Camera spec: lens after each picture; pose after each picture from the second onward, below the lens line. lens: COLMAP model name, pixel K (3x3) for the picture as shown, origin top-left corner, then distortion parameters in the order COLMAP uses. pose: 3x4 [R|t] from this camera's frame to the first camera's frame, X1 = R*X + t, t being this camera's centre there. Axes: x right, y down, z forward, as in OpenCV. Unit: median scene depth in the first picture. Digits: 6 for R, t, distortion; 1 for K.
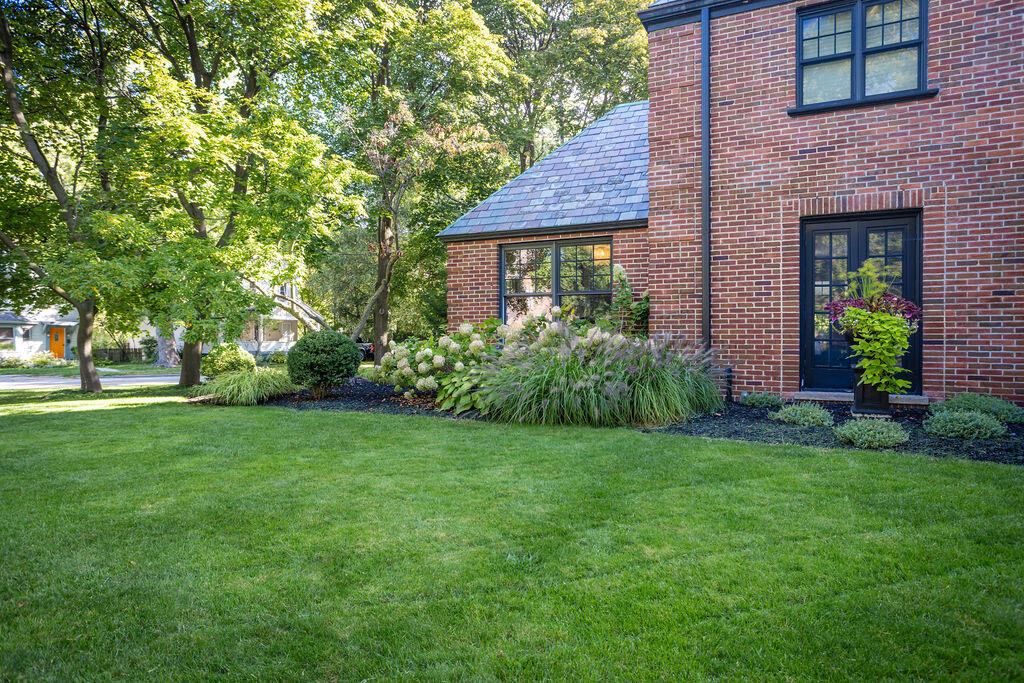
lens RADIAL K [[607.3, 0, 519.1], [0, 607.3, 340.6], [0, 0, 1]] dist [-0.032240, 0.031173]
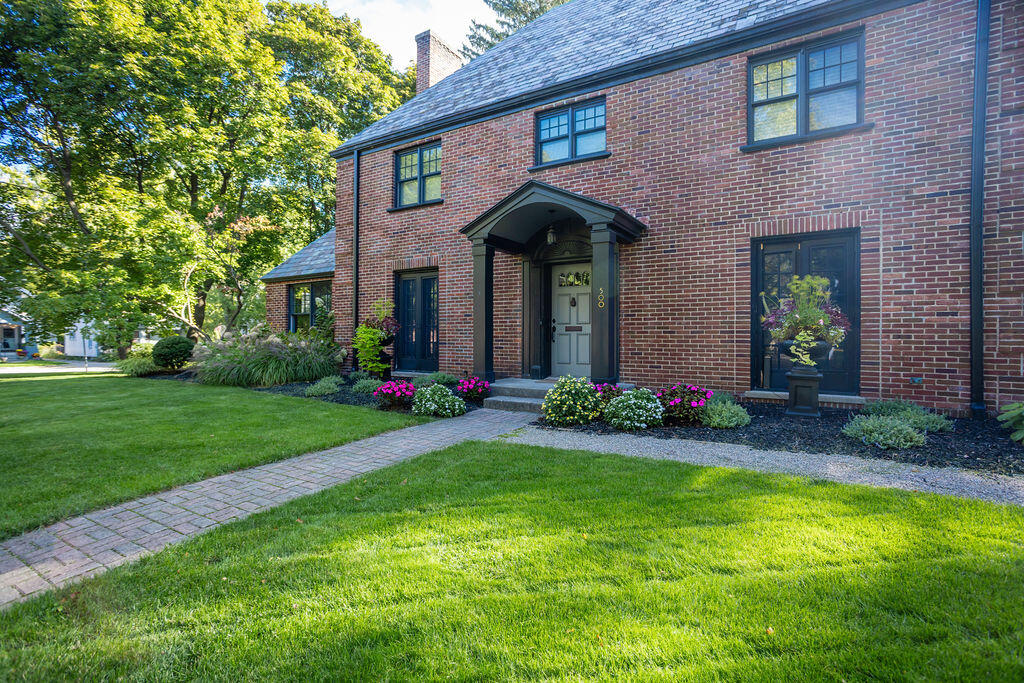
lens RADIAL K [[537.1, 0, 505.4], [0, 537.1, 341.0], [0, 0, 1]] dist [-0.012046, 0.001679]
pose [[0.990407, 0.004540, -0.138108, 1.095506], [-0.005824, 0.999944, -0.008892, 0.008825], [0.138060, 0.009611, 0.990377, -0.527768]]
